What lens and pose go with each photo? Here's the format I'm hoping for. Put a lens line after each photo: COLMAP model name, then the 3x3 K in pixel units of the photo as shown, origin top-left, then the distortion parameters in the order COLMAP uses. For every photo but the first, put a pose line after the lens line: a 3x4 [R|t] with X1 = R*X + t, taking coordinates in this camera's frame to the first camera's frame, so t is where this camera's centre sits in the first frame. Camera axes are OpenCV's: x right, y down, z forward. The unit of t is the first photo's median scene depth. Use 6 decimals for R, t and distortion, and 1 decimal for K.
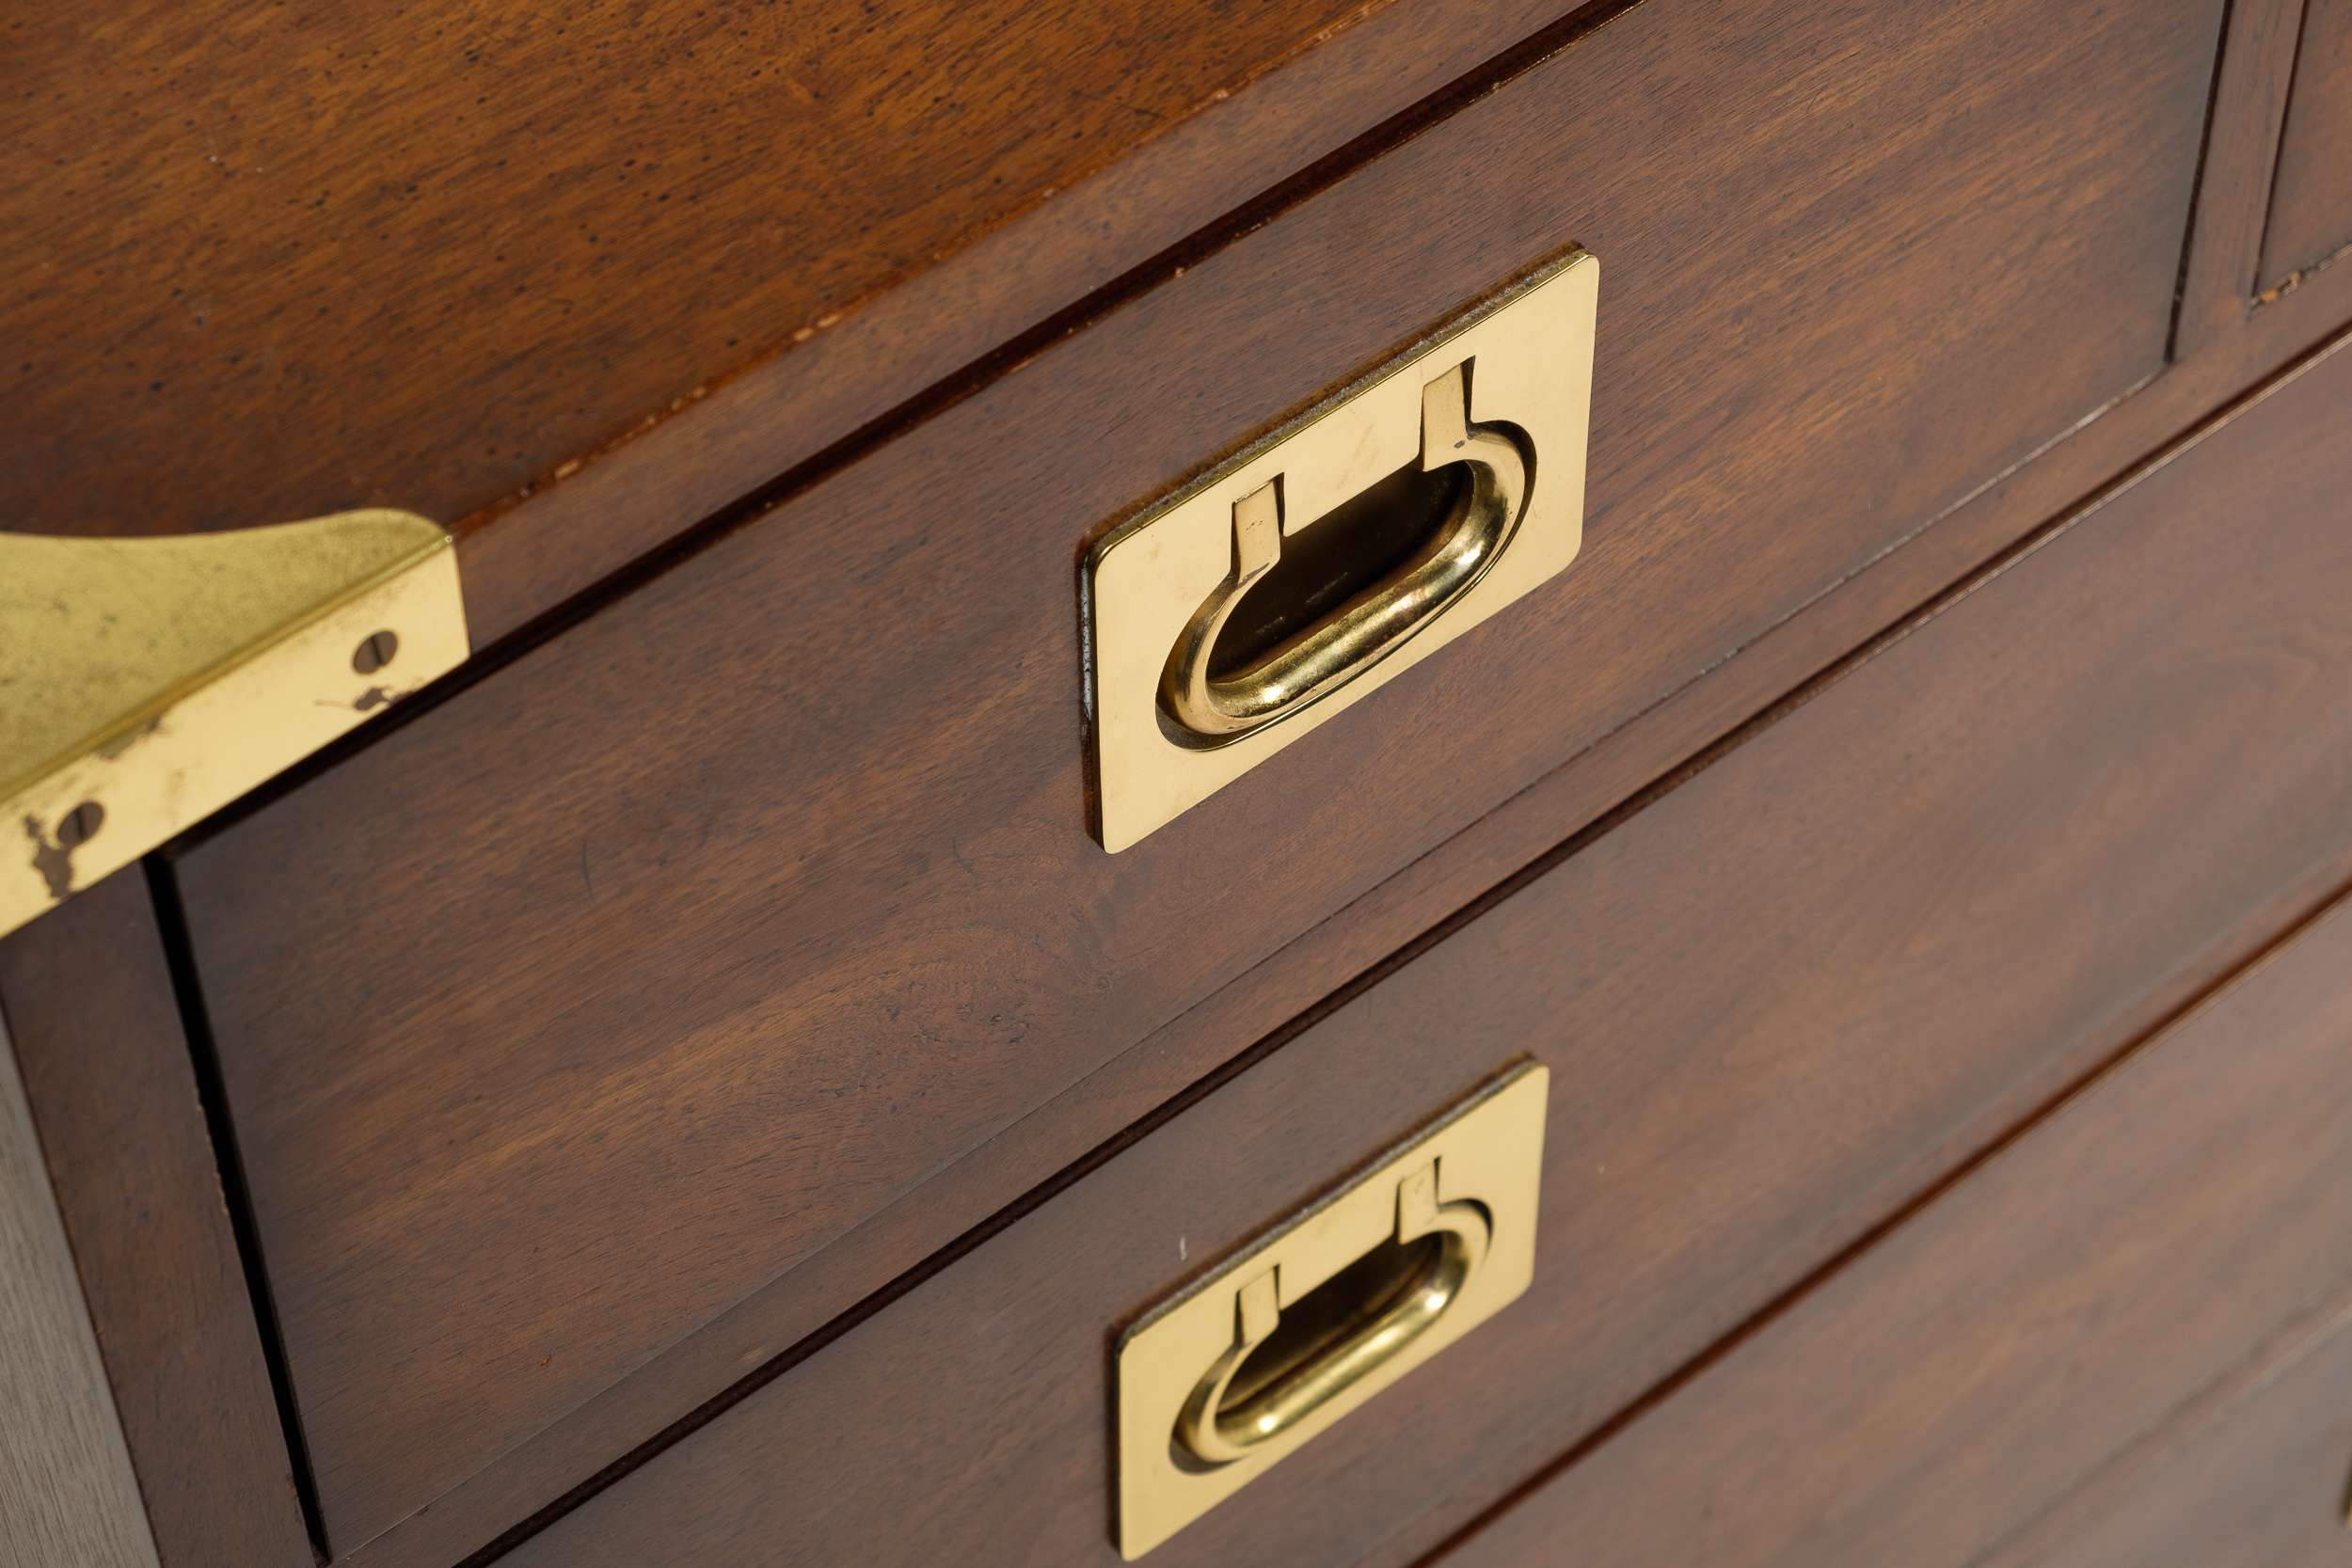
lens RADIAL K [[5652.5, 0, 1176.0], [0, 5652.5, 784.0], [0, 0, 1]] dist [-0.060436, 0.068610]
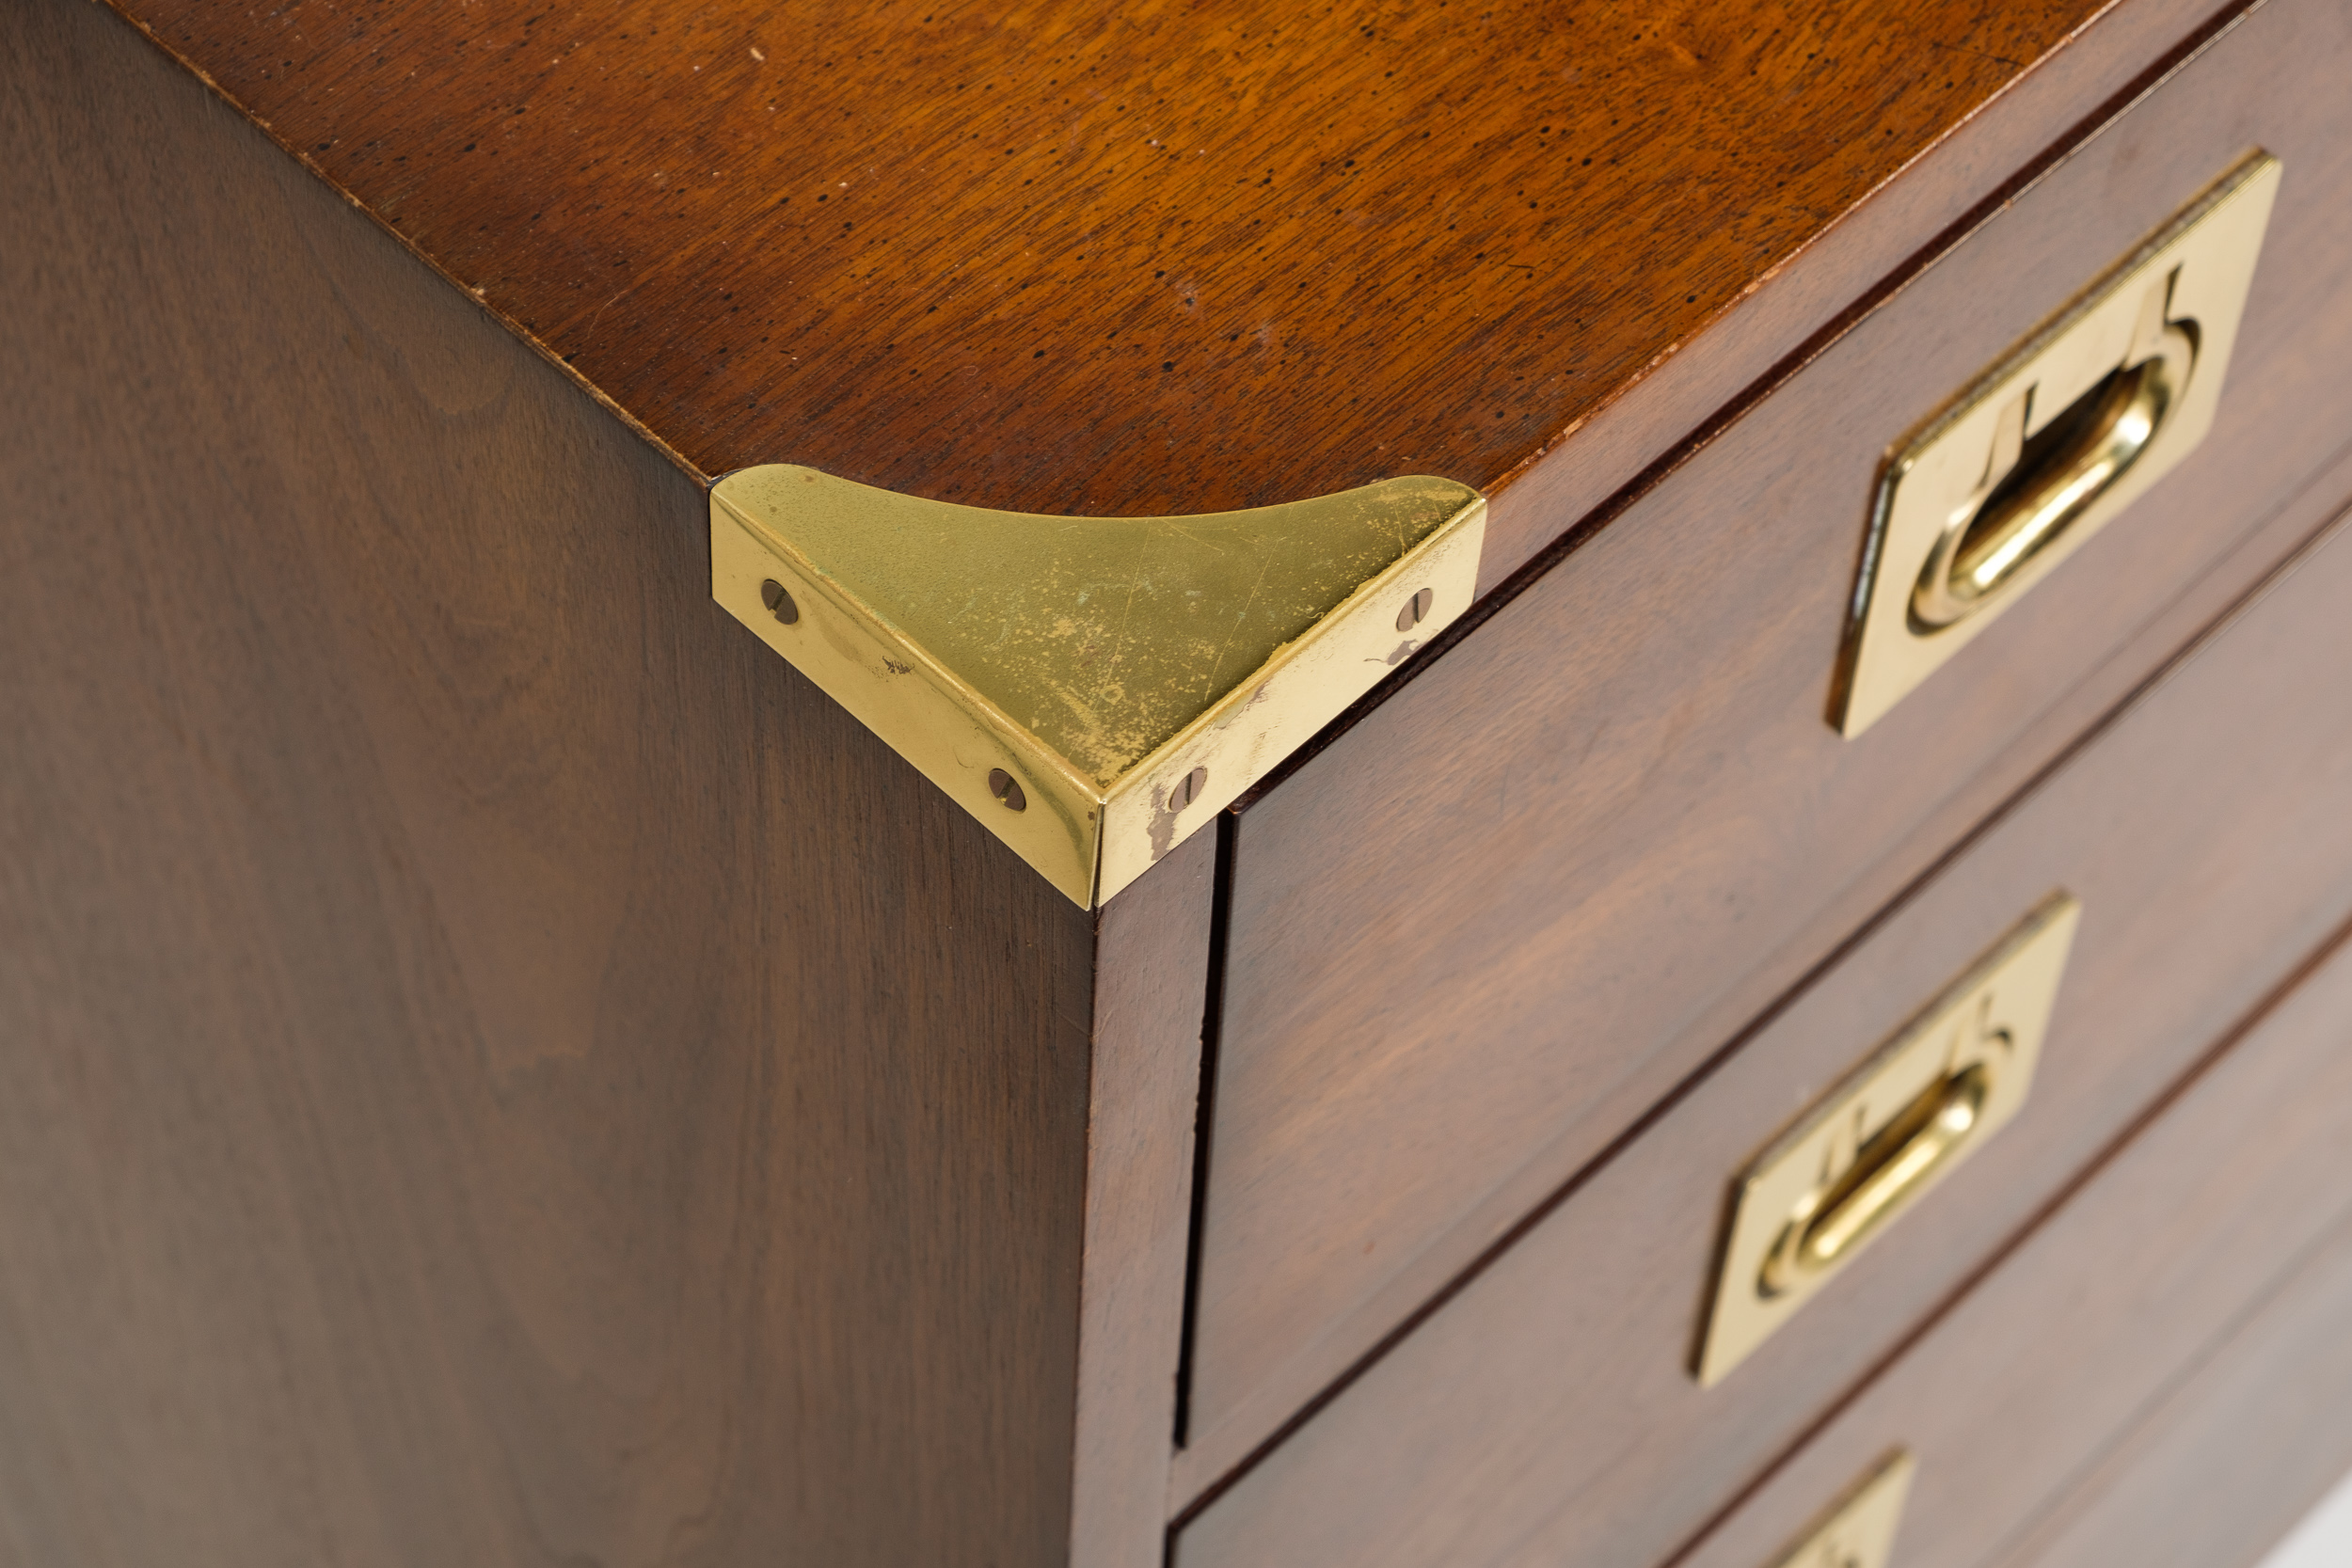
lens RADIAL K [[5652.5, 0, 1176.0], [0, 5652.5, 784.0], [0, 0, 1]] dist [-0.060436, 0.068610]
pose [[0.993553, -0.055738, 0.098723, -0.276613], [0.051437, 0.997635, 0.045596, -0.039056], [-0.101031, -0.040224, 0.994070, -0.053986]]
